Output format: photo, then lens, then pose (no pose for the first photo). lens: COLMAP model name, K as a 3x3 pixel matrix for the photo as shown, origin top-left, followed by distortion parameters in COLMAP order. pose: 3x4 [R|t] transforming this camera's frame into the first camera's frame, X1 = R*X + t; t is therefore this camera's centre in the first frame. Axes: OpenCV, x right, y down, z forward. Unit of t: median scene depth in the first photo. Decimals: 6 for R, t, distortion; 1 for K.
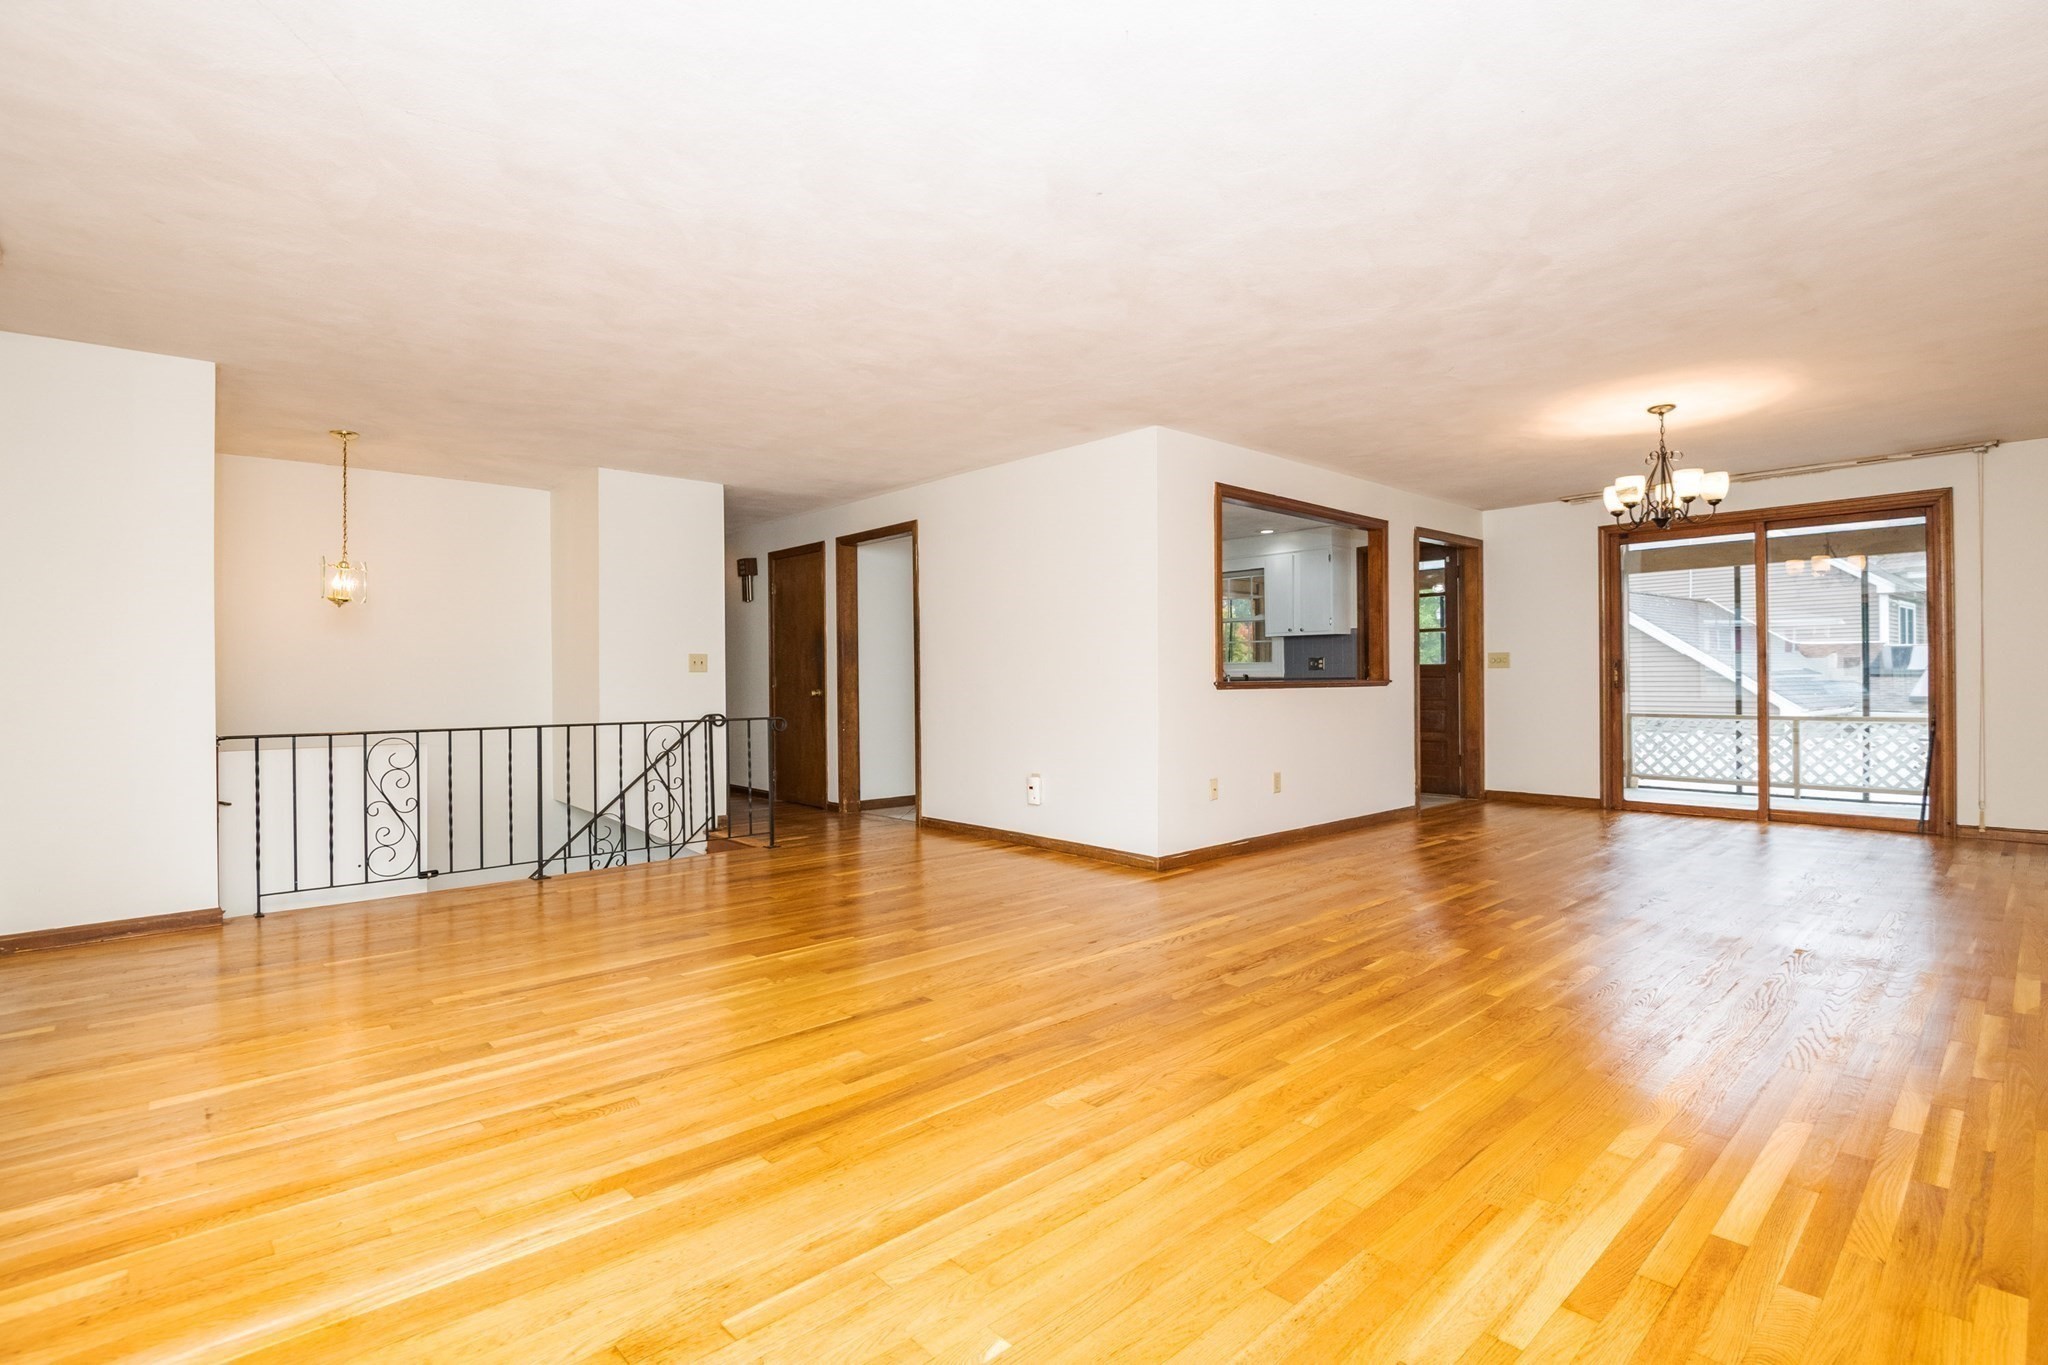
lens RADIAL K [[952.4, 0, 1047.7], [0, 952.4, 676.6], [0, 0, 1]] dist [0.020274, -0.027858]
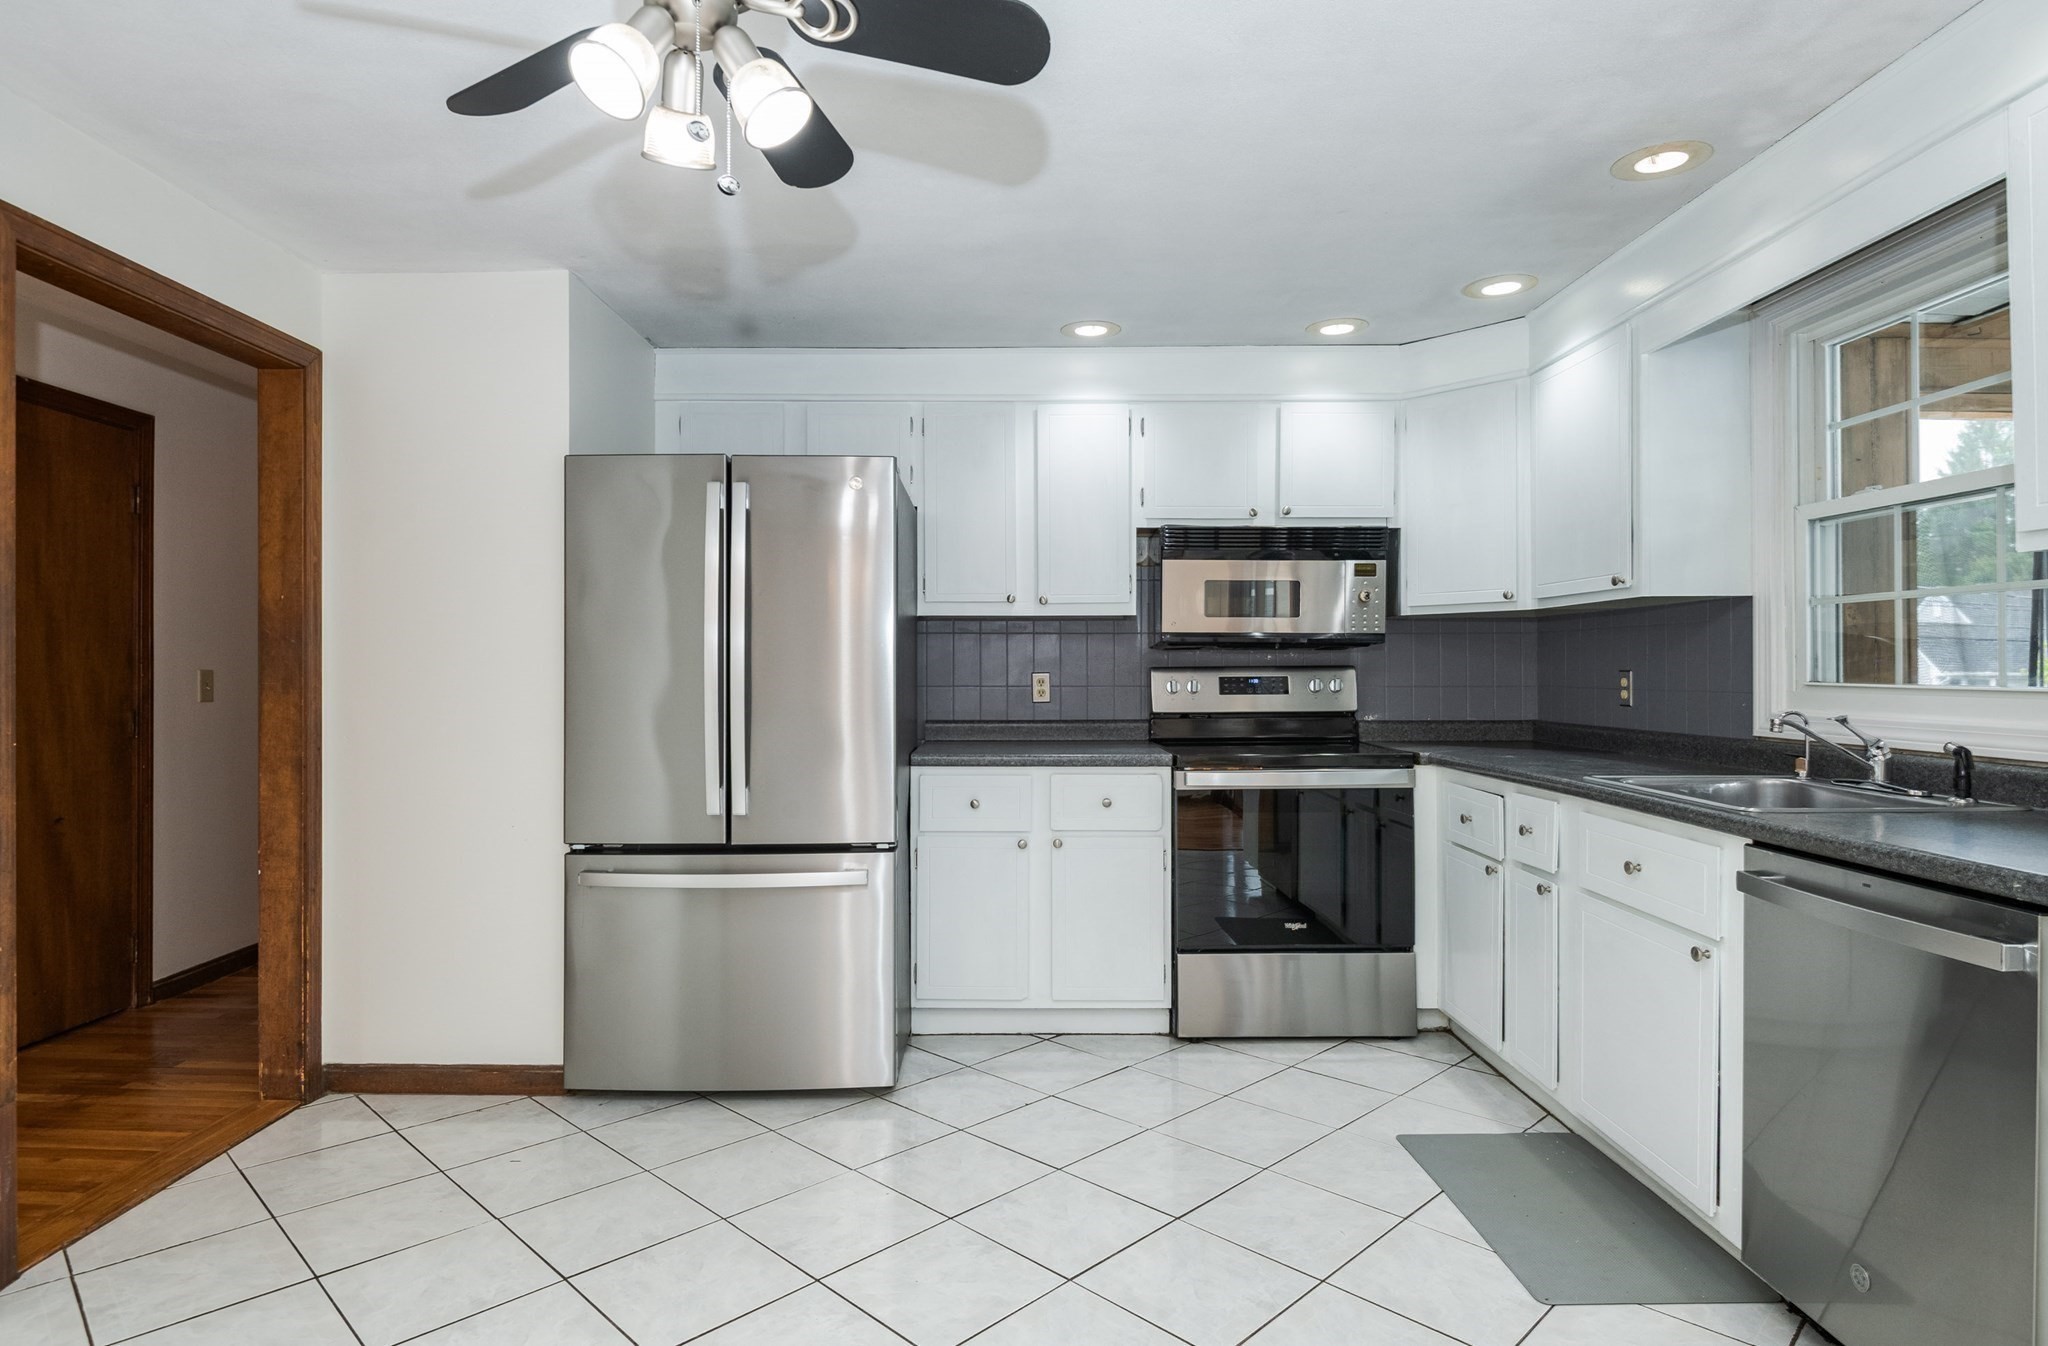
lens RADIAL K [[1109.6, 0, 1009.3], [0, 1109.6, 672.2], [0, 0, 1]] dist [0.002050, -0.000721]
pose [[0.725905, 0.007807, -0.687751, 0.405212], [-0.003494, 0.999965, 0.007663, -0.034391], [0.687786, -0.003159, 0.725907, 1.244318]]
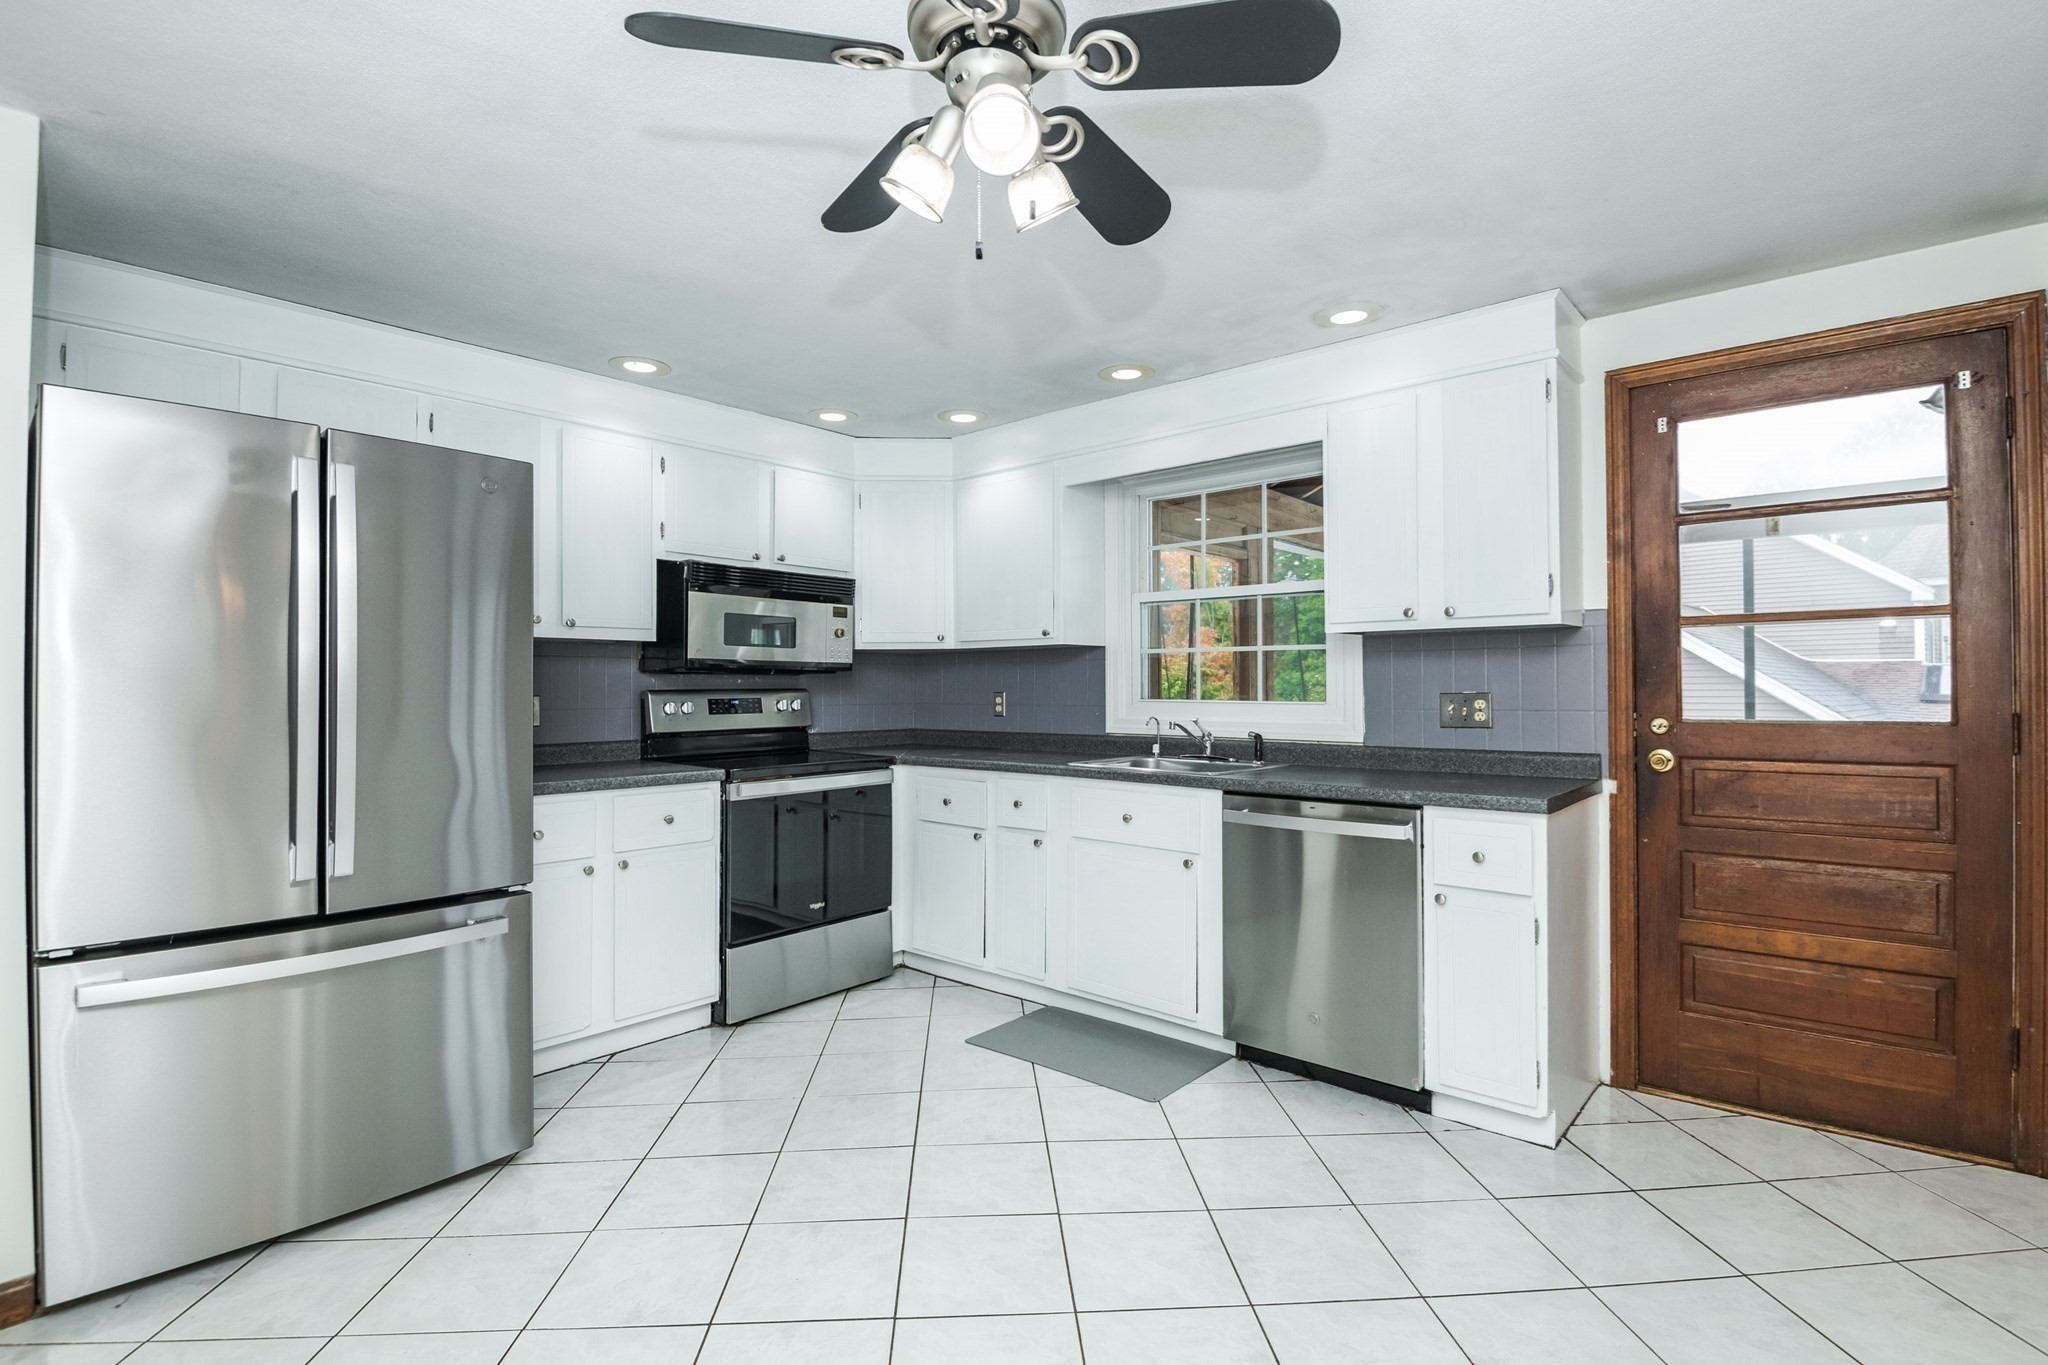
lens RADIAL K [[959.0, 0, 1024.0], [0, 959.0, 682.5], [0, 0, 1]] dist [0.002618, -0.020798]
pose [[0.995277, 0.006172, 0.096882, 0.142659], [-0.005639, 0.999967, -0.005776, -0.035481], [-0.096914, 0.005202, 0.995279, 1.136582]]
